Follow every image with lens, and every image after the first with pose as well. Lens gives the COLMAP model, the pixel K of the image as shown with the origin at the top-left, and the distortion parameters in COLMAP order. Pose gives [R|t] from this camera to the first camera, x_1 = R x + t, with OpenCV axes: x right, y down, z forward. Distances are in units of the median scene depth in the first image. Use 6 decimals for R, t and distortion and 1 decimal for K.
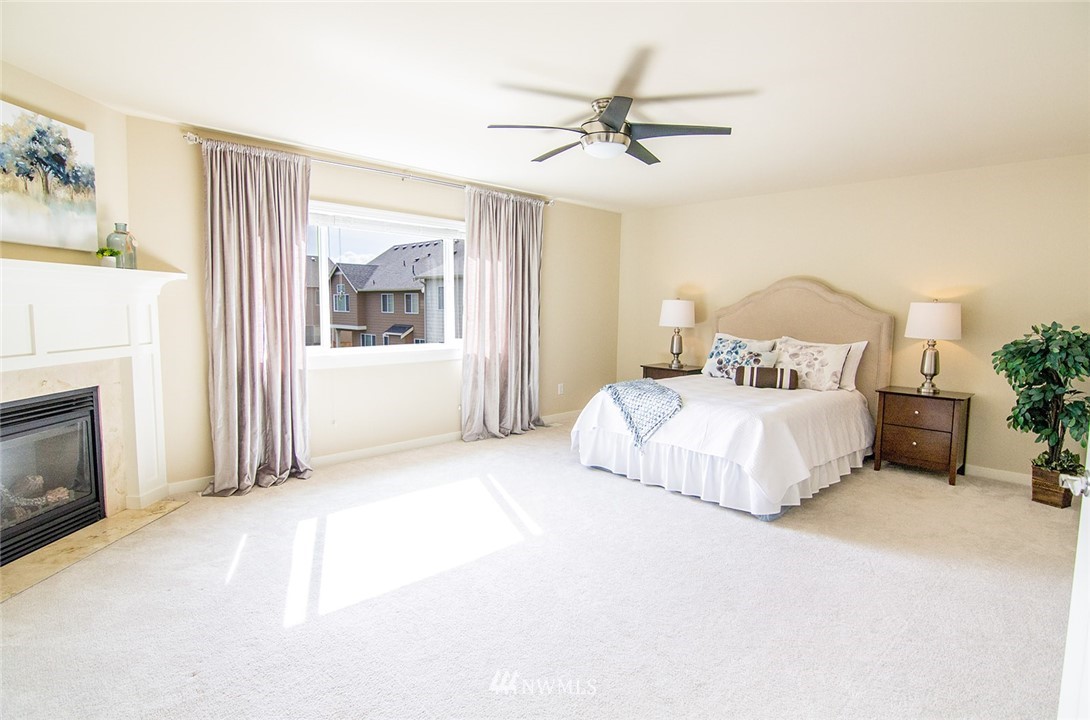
lens RADIAL K [[562.9, 0, 547.3], [0, 562.9, 356.4], [0, 0, 1]] dist [-0.001523, -0.001166]
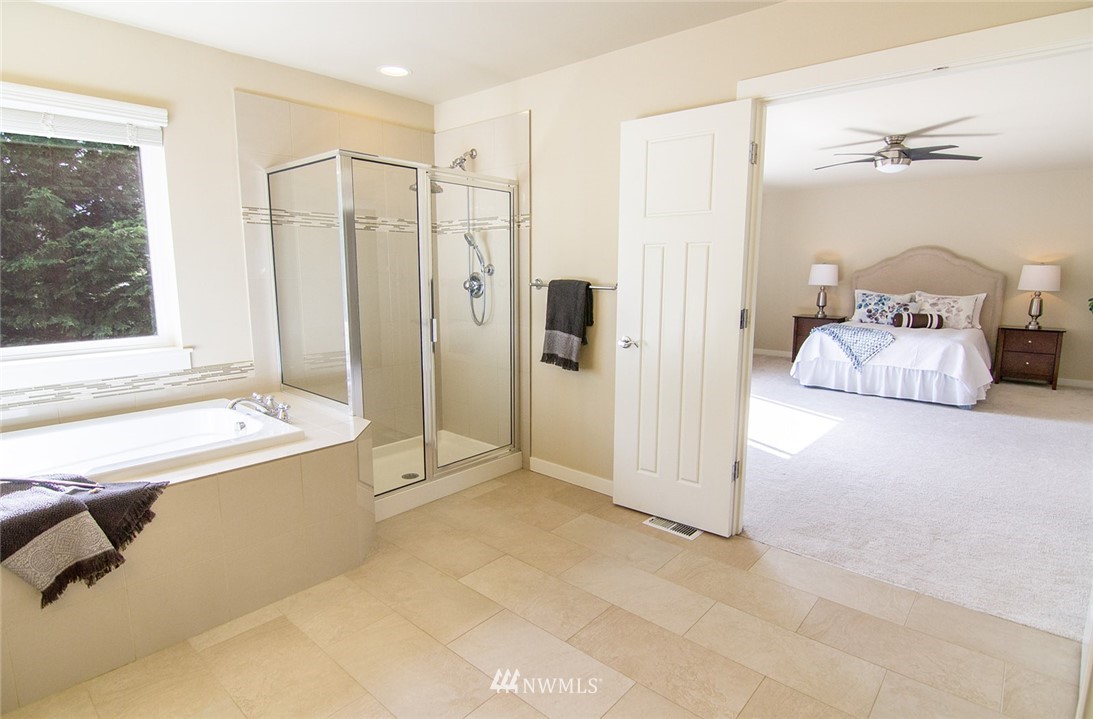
lens RADIAL K [[564.4, 0, 547.9], [0, 564.4, 357.3], [0, 0, 1]] dist [-0.001523, -0.001166]
pose [[0.997180, -0.026384, 0.070262, -0.630827], [0.021667, 0.997512, 0.067078, 0.014459], [-0.071857, -0.065367, 0.995271, -0.327786]]
